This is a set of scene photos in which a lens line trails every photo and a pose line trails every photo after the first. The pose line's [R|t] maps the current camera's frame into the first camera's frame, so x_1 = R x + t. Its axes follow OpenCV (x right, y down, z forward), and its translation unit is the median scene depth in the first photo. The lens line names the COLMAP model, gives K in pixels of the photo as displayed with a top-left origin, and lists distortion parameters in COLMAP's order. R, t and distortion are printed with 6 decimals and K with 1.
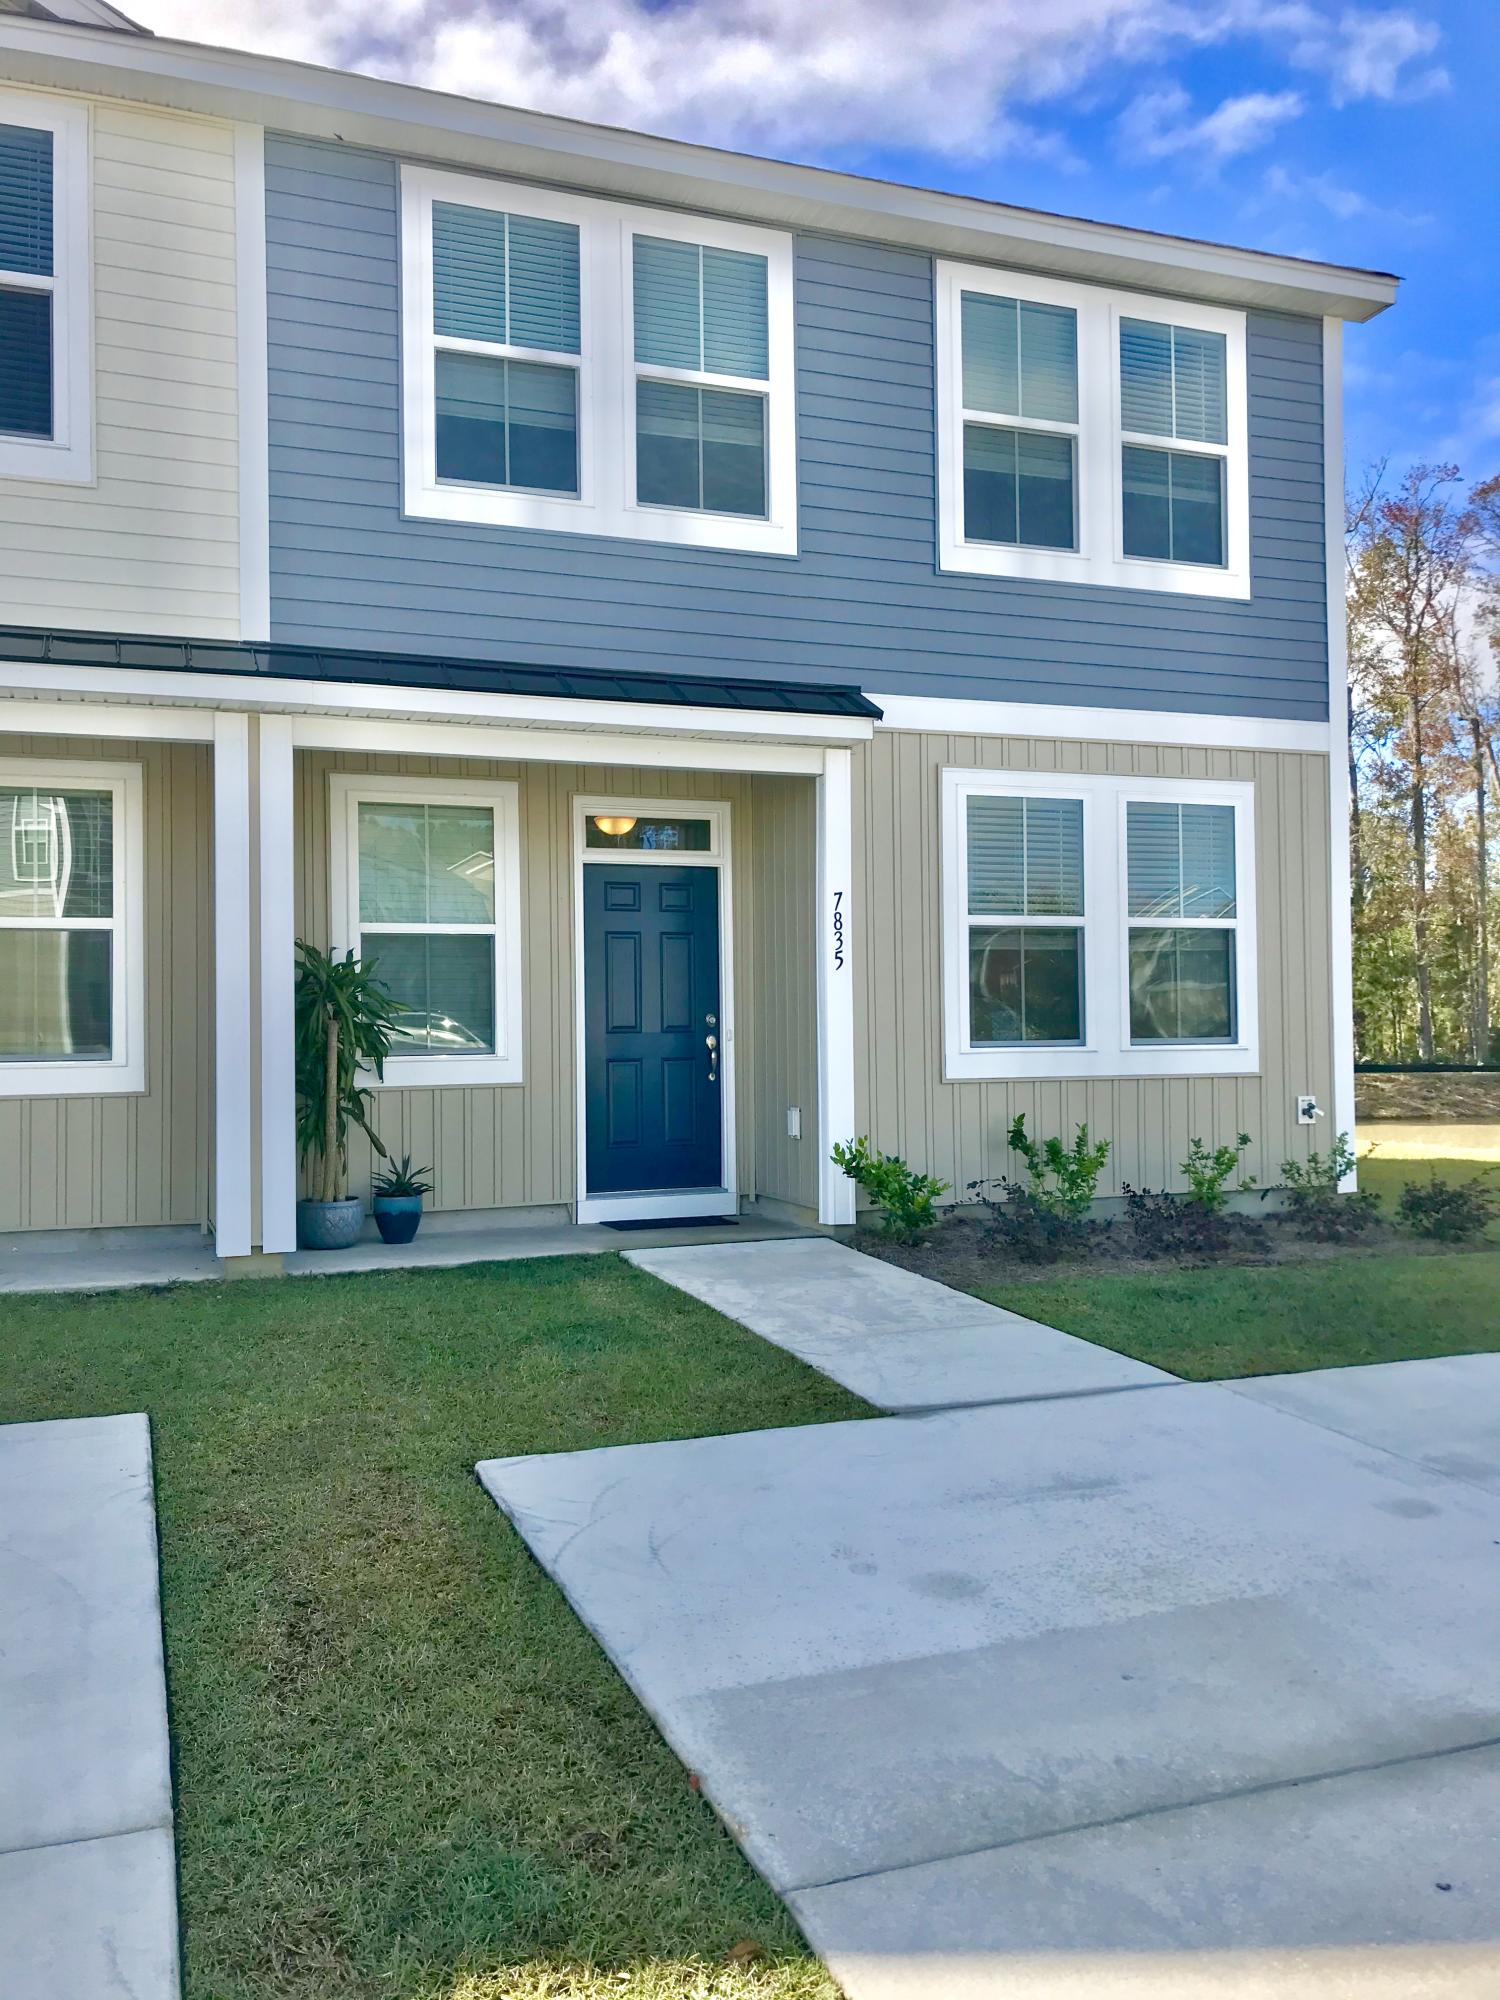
lens RADIAL K [[1951.6, 0, 750.4], [0, 1951.6, 1004.6], [0, 0, 1]] dist [0.024273, 0.000000]
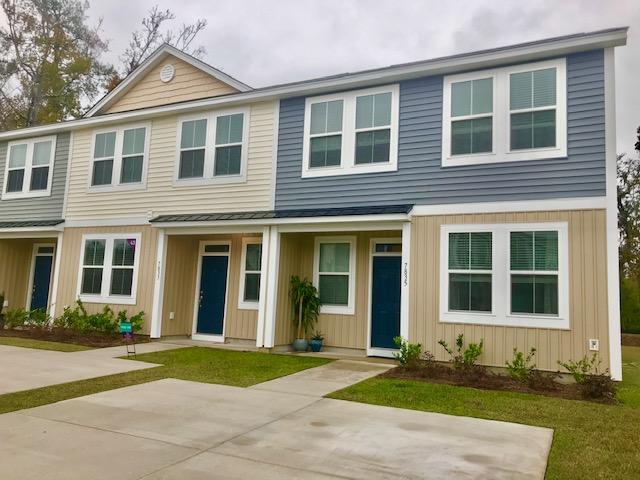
lens RADIAL K [[524.9, 0, 320.0], [0, 524.9, 237.1], [0, 0, 1]] dist [0.032369, -0.030709]
pose [[0.623403, -0.058763, -0.779689, 0.660078], [-0.038402, 0.993668, -0.105593, 0.000286], [0.780957, 0.095769, 0.617199, 0.293936]]
